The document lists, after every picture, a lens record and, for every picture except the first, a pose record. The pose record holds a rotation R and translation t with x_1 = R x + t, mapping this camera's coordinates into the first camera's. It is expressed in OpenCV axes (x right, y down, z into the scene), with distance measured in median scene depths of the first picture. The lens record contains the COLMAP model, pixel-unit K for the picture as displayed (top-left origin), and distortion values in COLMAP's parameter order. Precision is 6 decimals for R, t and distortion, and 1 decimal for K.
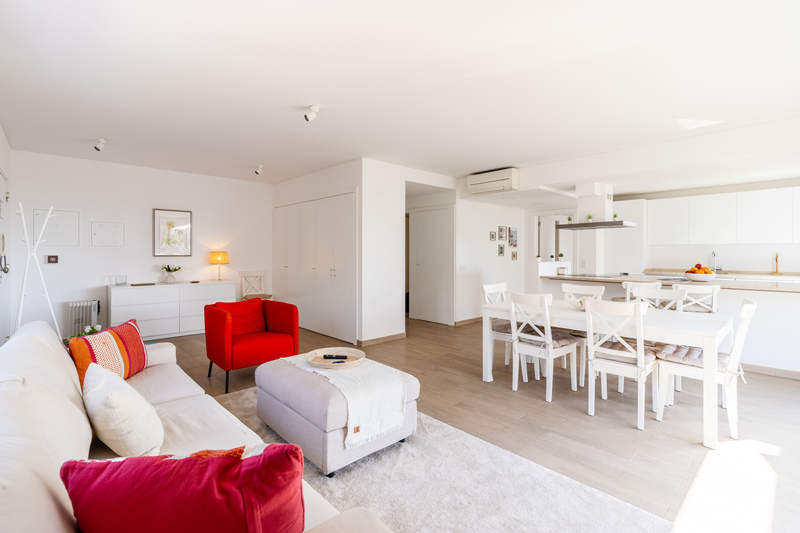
lens RADIAL K [[370.6, 0, 393.2], [0, 370.6, 254.3], [0, 0, 1]] dist [-0.001045, -0.000027]
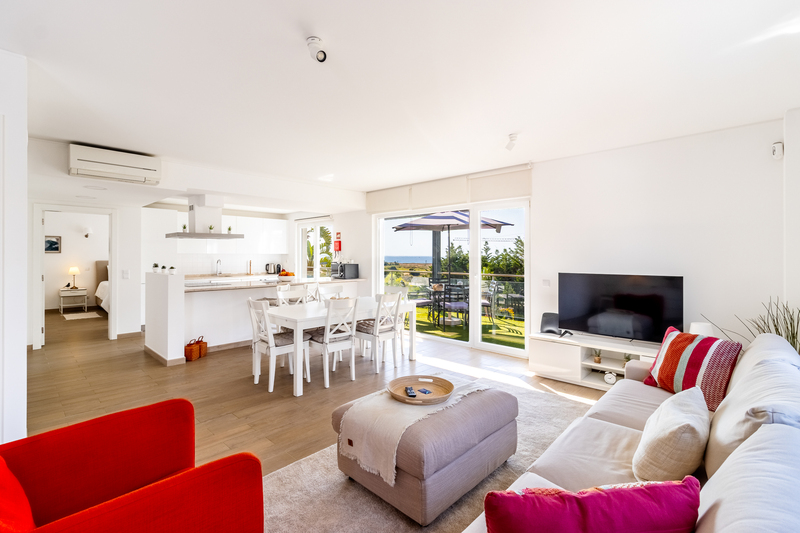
lens RADIAL K [[370.6, 0, 393.2], [0, 370.6, 254.3], [0, 0, 1]] dist [-0.001045, -0.000027]
pose [[-0.064936, 0.007284, 0.997863, -0.806974], [0.002797, 0.999971, -0.007118, -0.028557], [-0.997886, 0.002329, -0.064954, 0.870536]]
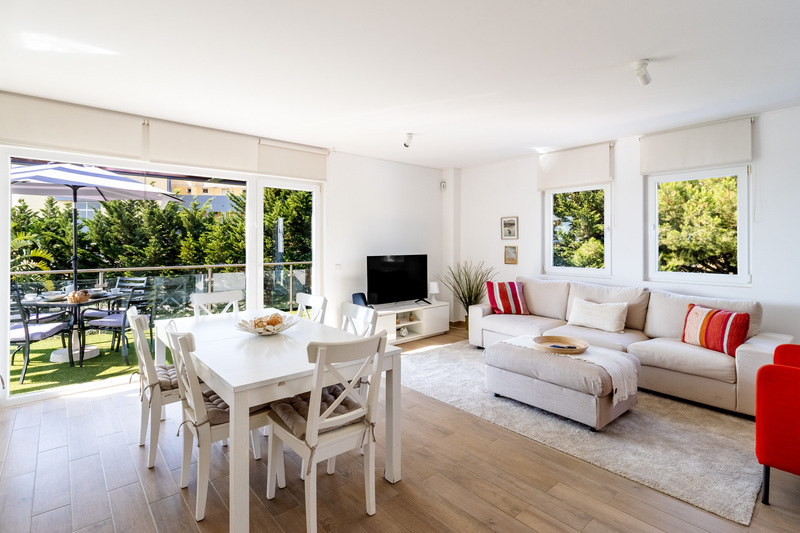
lens RADIAL K [[393.5, 0, 384.7], [0, 393.5, 242.5], [0, 0, 1]] dist [0.000897, 0.000328]
pose [[-0.998973, 0.003687, 0.045157, 0.255694], [0.003761, 0.999992, 0.001554, -0.029174], [-0.045150, 0.001722, -0.998979, 1.734108]]
